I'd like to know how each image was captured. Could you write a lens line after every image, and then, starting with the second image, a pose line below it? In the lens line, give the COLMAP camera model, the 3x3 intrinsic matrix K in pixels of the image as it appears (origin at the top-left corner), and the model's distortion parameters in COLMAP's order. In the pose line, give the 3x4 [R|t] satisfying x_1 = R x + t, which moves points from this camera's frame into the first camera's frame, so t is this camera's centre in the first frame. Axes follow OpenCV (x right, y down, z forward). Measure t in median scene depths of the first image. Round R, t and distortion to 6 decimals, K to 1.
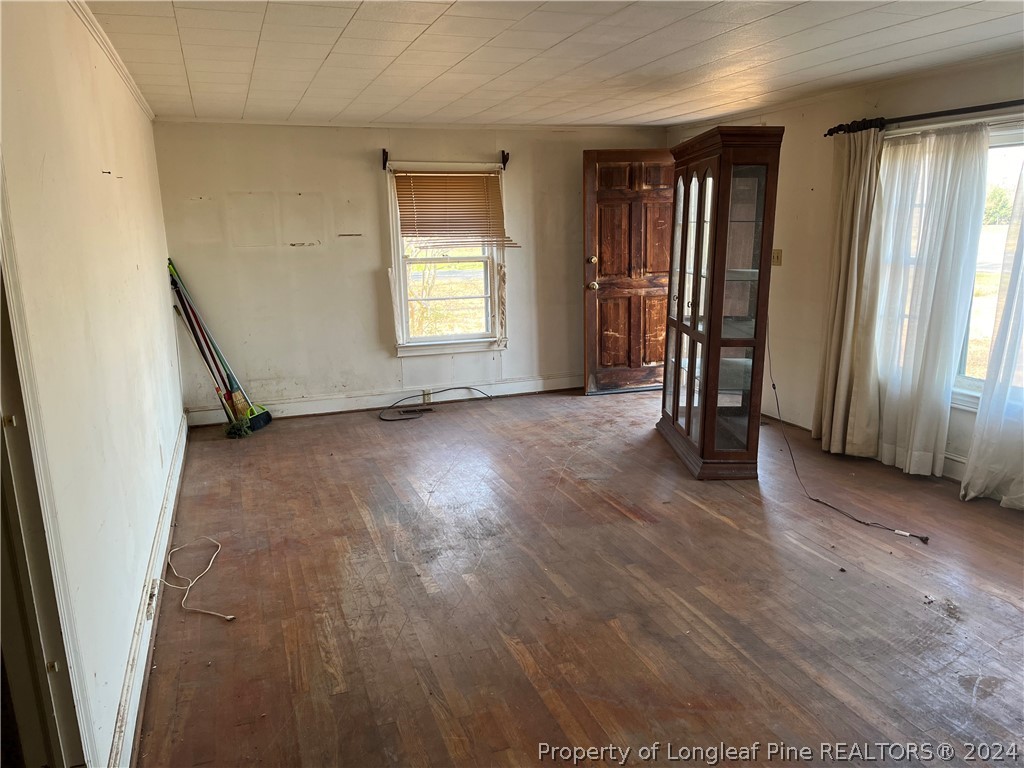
lens RADIAL K [[782.2, 0, 512.2], [0, 782.2, 383.8], [0, 0, 1]] dist [0.007427, 0.001856]
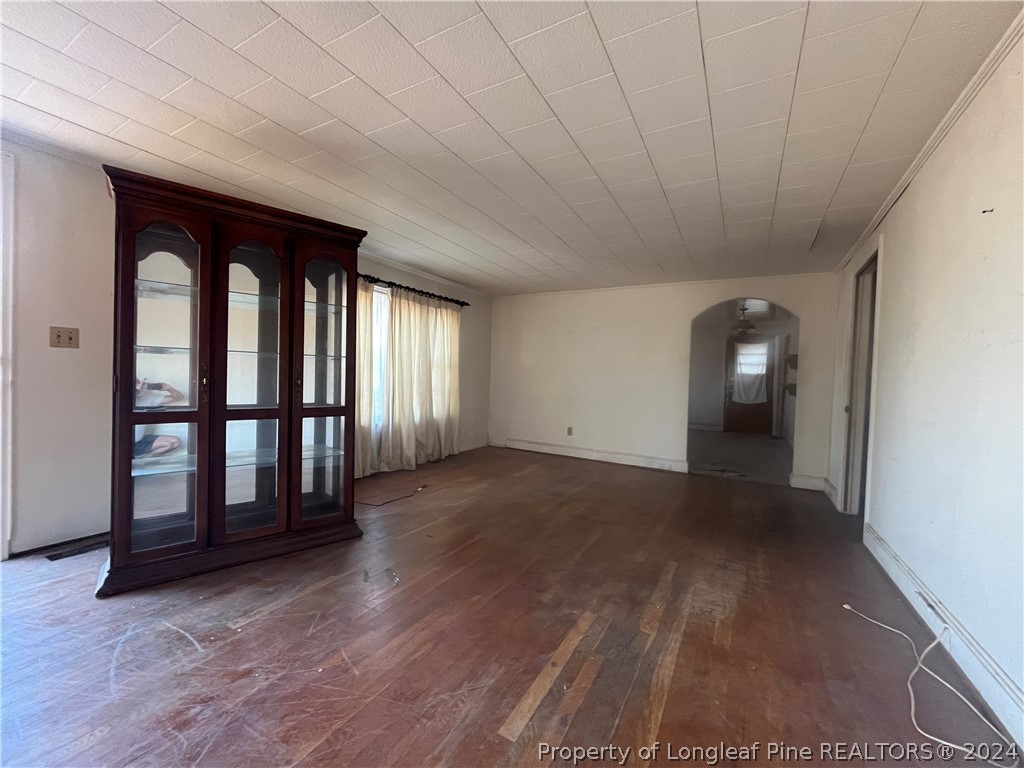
lens RADIAL K [[412.9, 0, 512.4], [0, 412.9, 387.3], [0, 0, 1]] dist [-0.001519, 0.000189]
pose [[-0.651501, -0.027178, 0.758160, -0.485585], [0.129036, 0.980827, 0.146043, -0.201454], [-0.747593, 0.192977, -0.635503, 1.687342]]
